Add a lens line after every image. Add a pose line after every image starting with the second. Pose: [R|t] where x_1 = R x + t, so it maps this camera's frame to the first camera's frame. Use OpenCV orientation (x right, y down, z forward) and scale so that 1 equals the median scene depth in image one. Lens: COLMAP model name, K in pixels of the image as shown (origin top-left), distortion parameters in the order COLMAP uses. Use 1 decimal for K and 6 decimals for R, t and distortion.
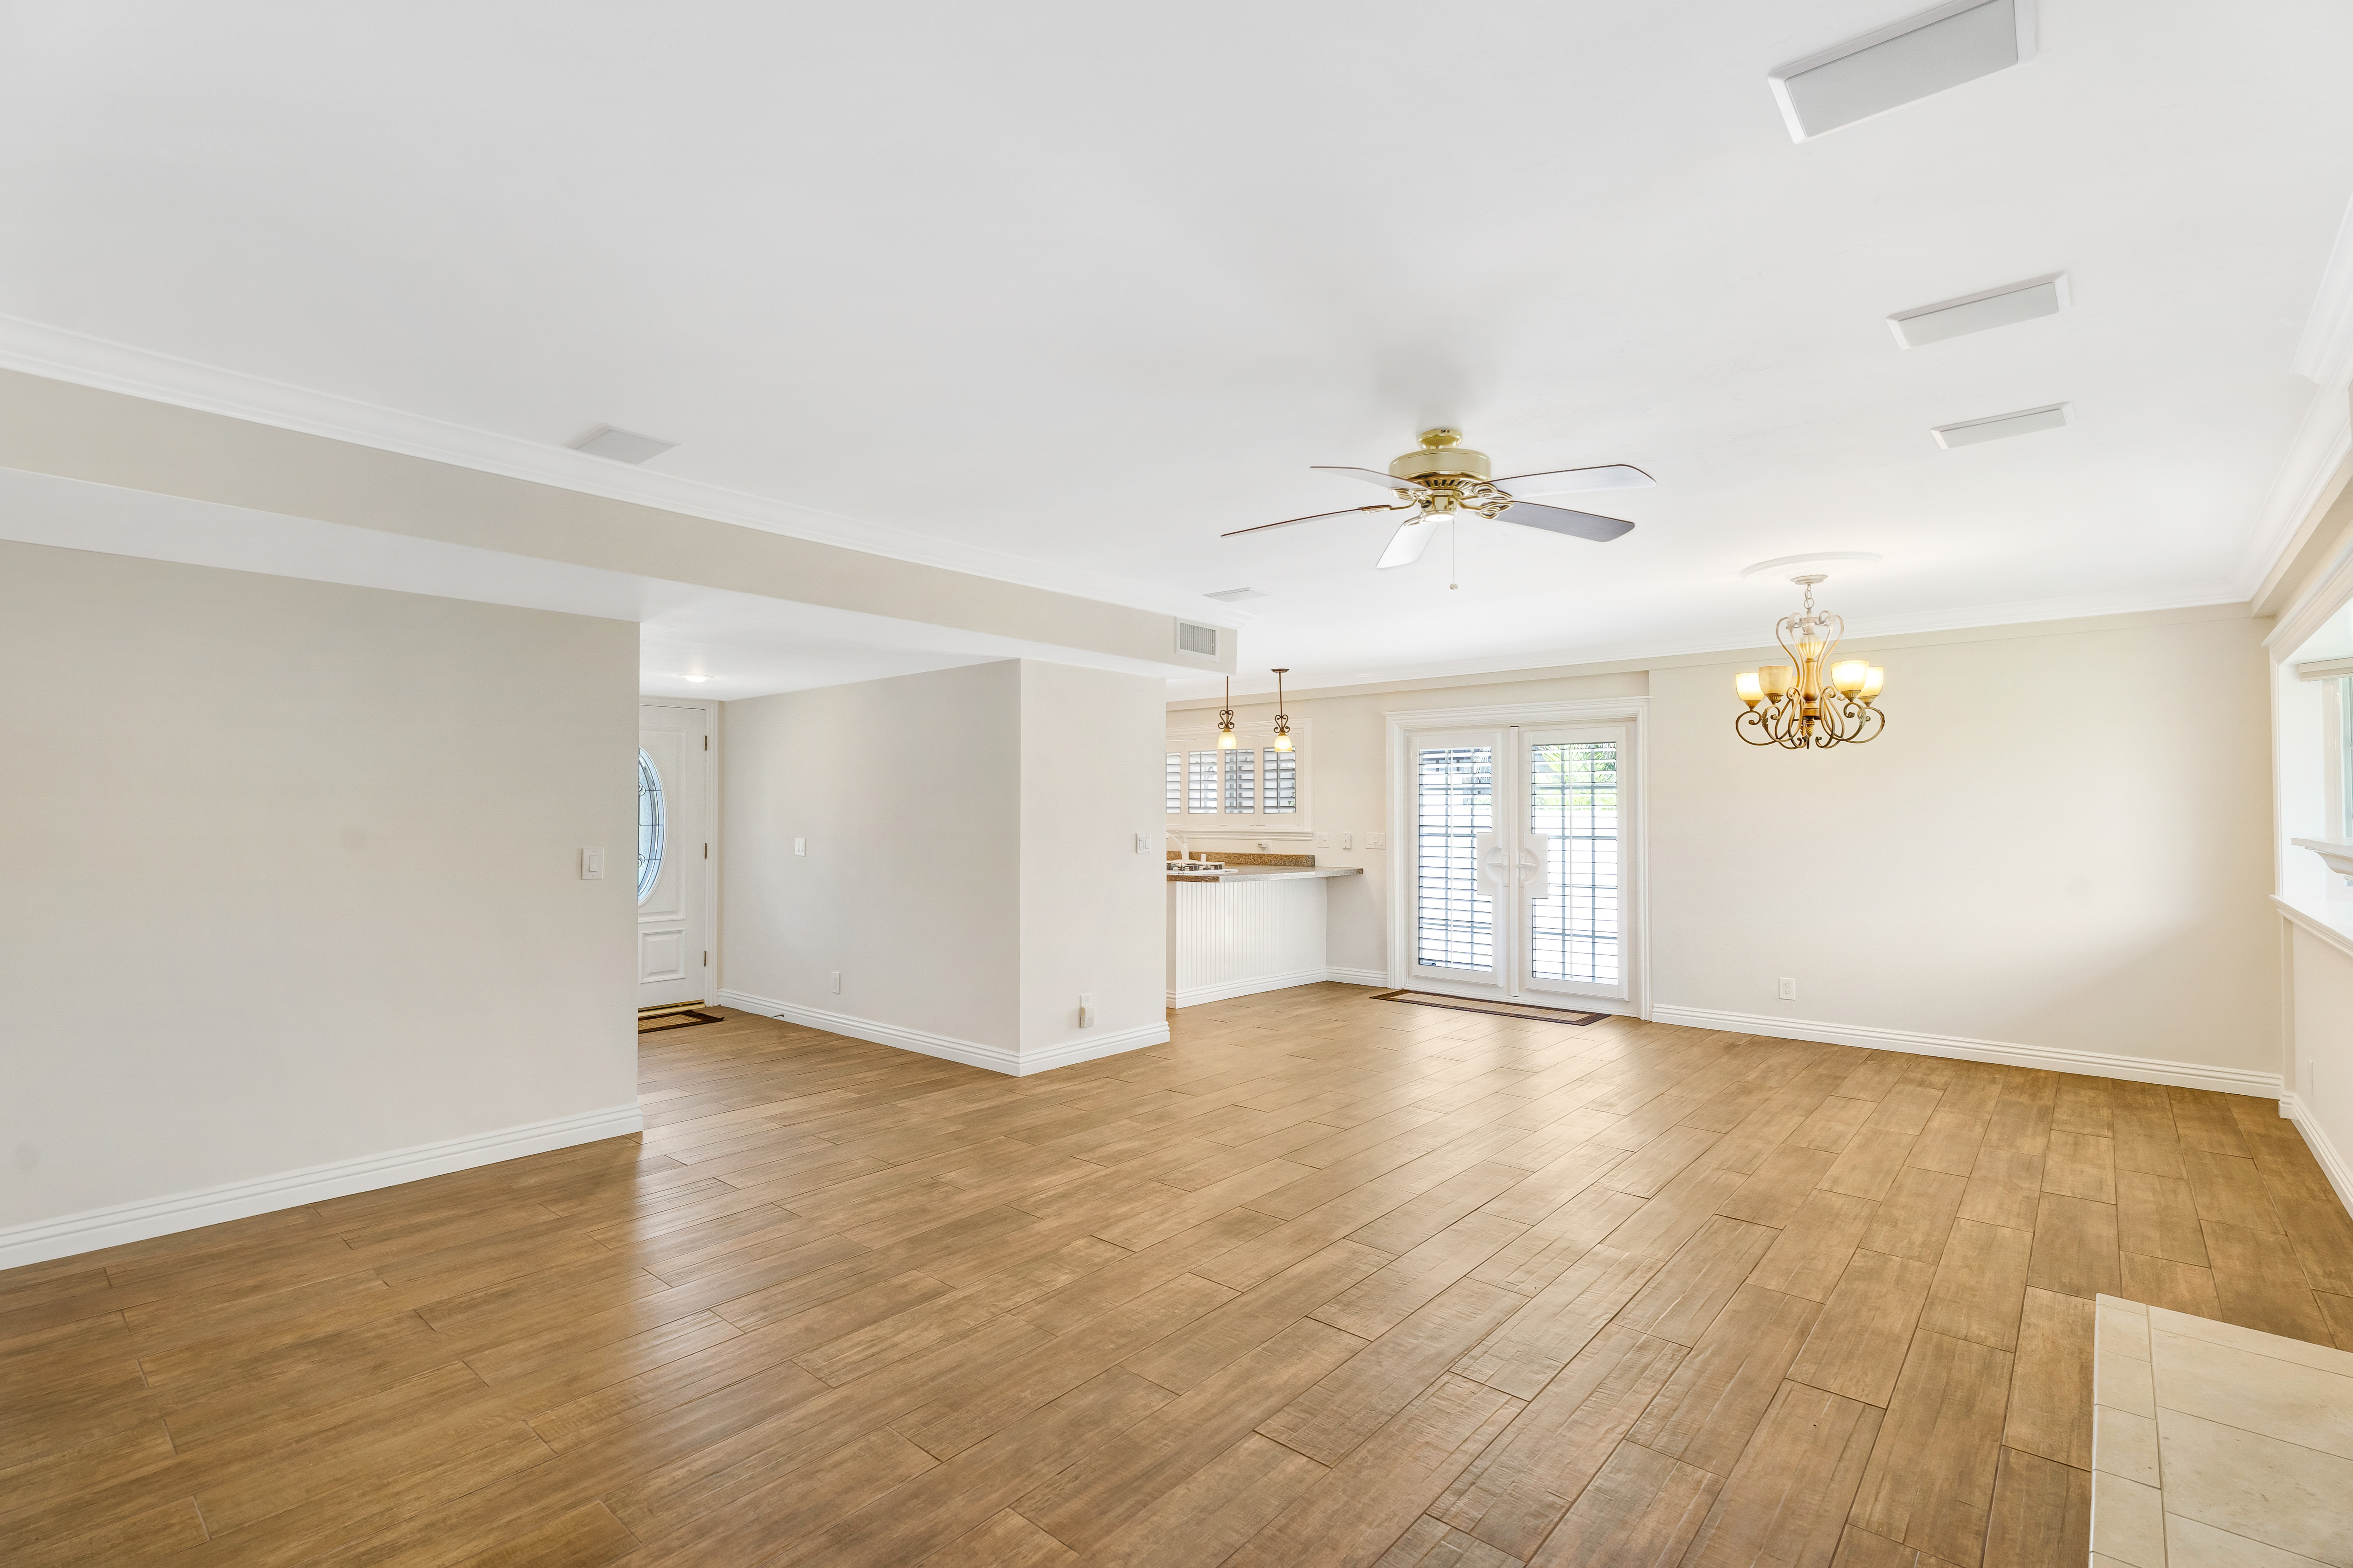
lens RADIAL K [[1087.0, 0, 1166.2], [0, 1087.0, 831.1], [0, 0, 1]] dist [0.006294, -0.000772]
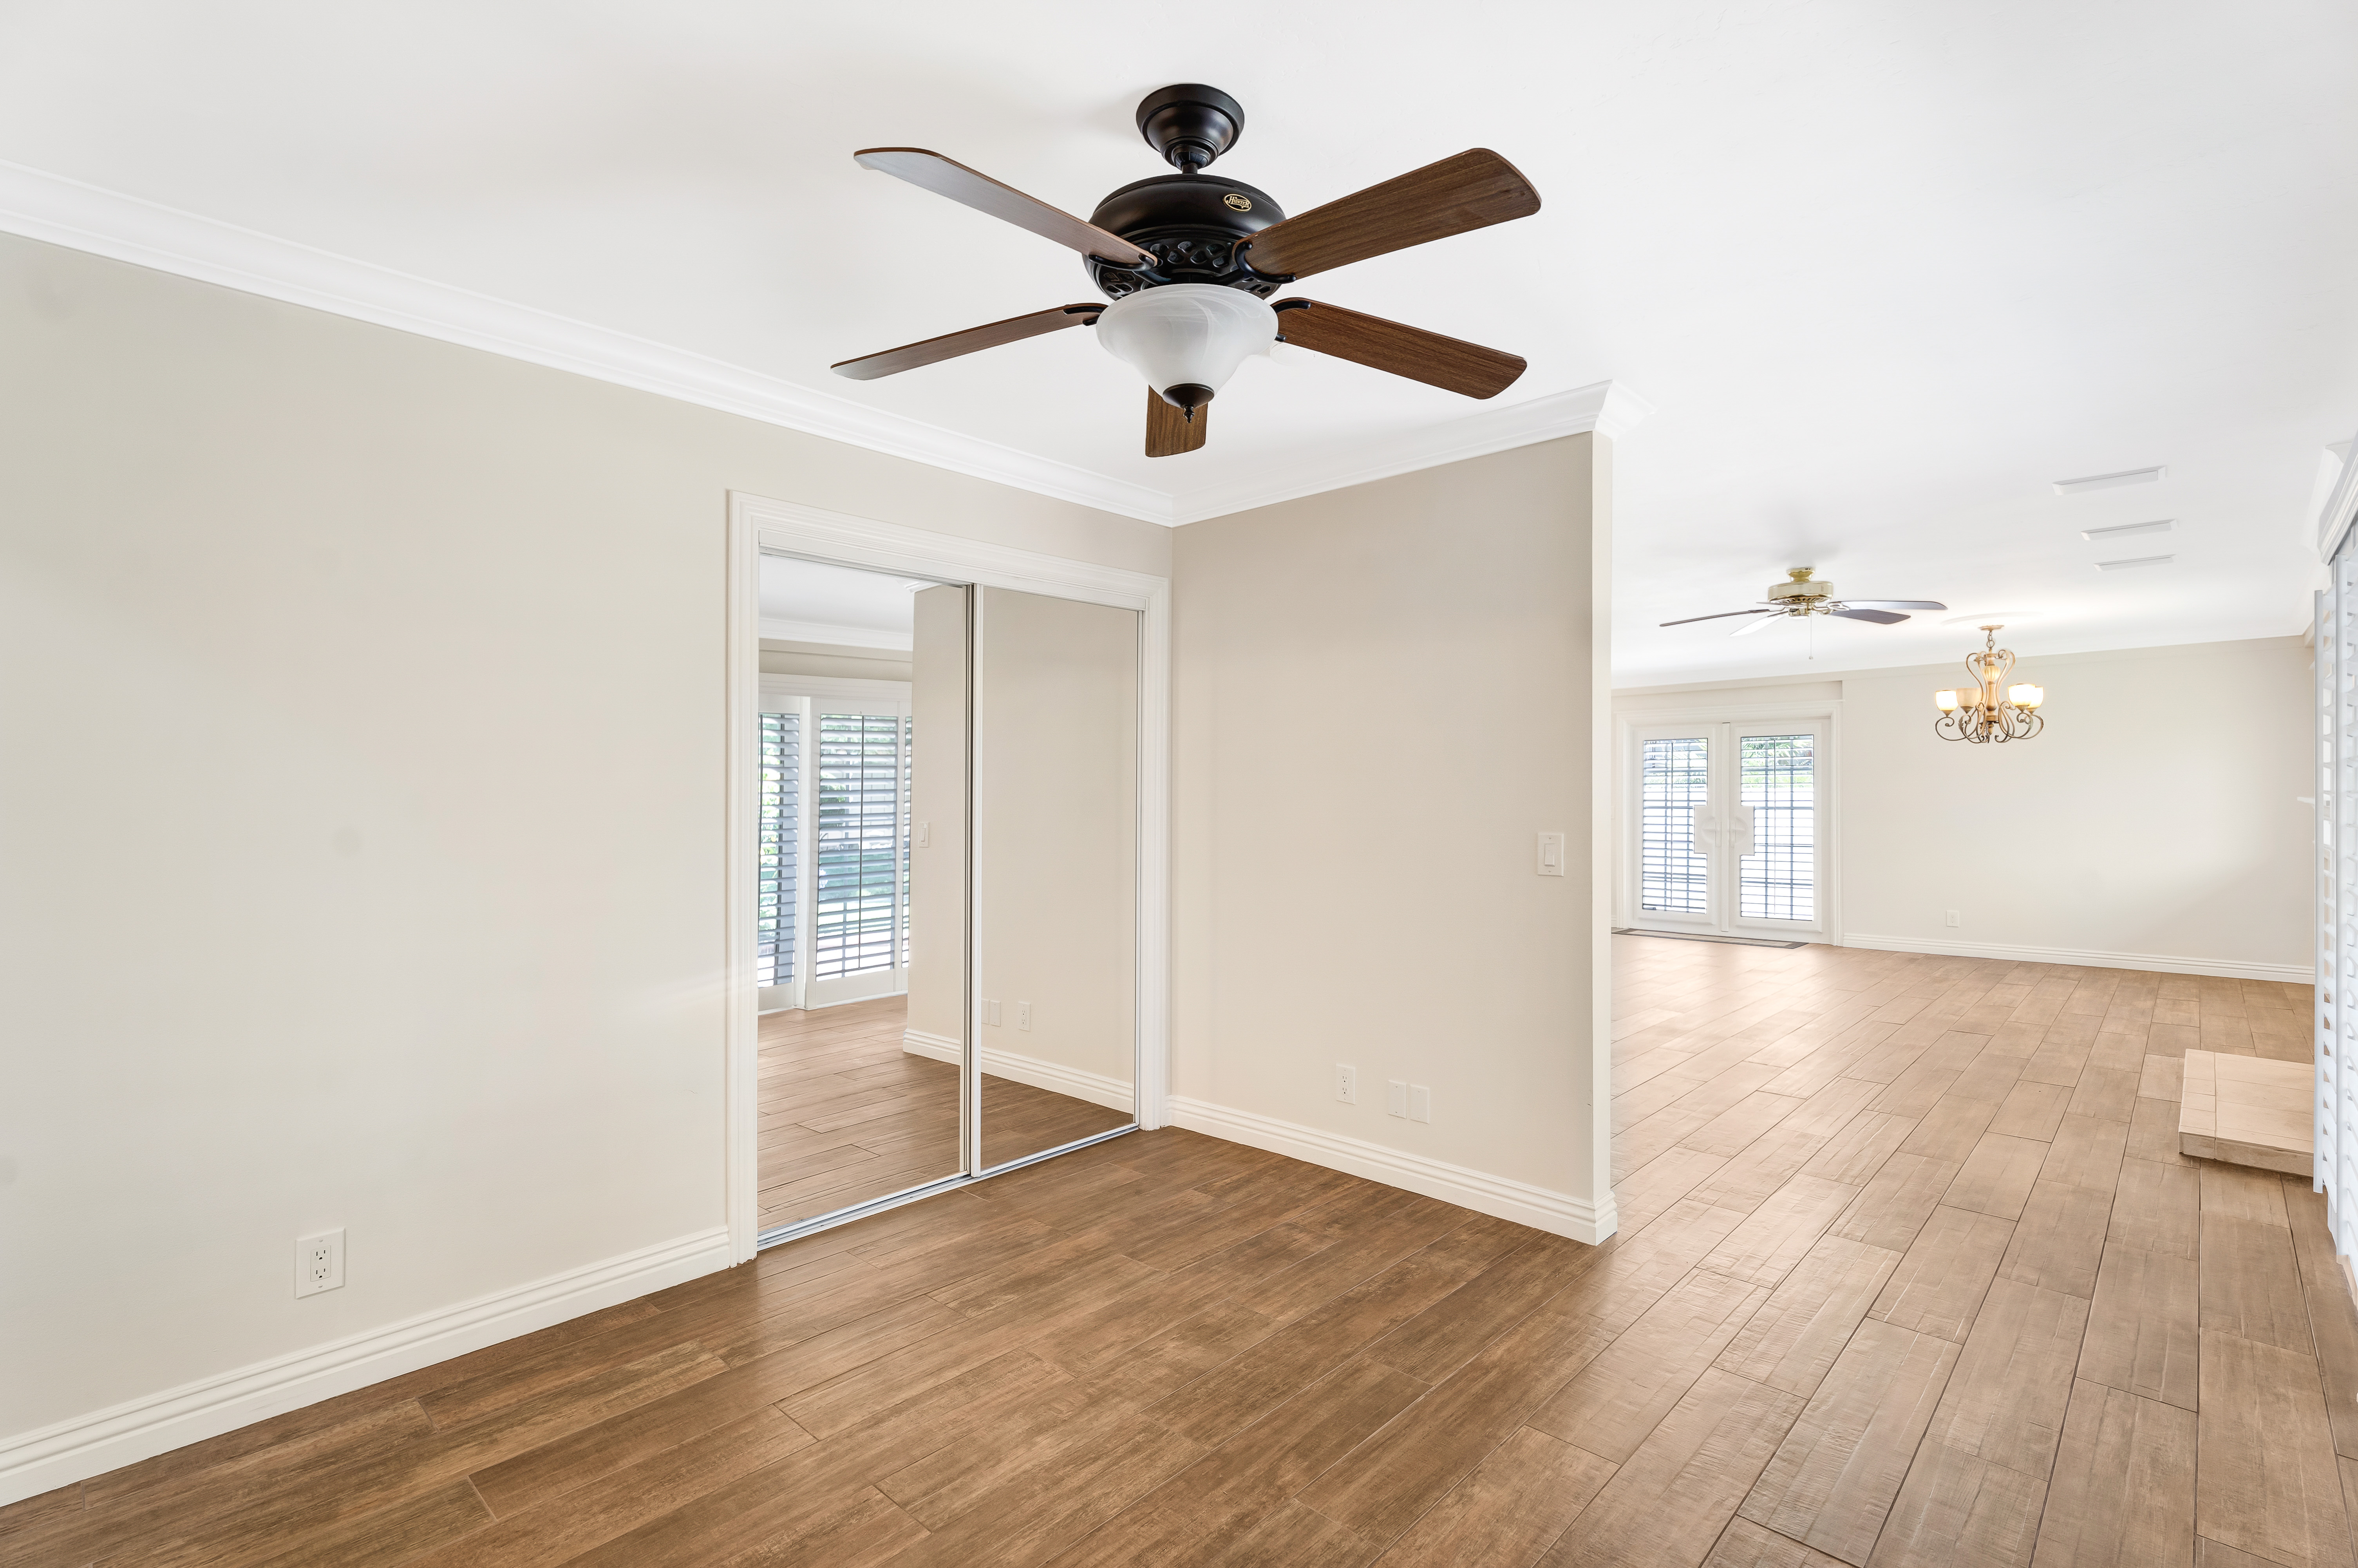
lens RADIAL K [[1089.4, 0, 1193.8], [0, 1089.4, 836.7], [0, 0, 1]] dist [0.006294, -0.000772]
pose [[0.999321, -0.007143, -0.036147, -0.426331], [0.007976, 0.999704, 0.022971, 0.007565], [0.035972, -0.023244, 0.999082, -0.509279]]
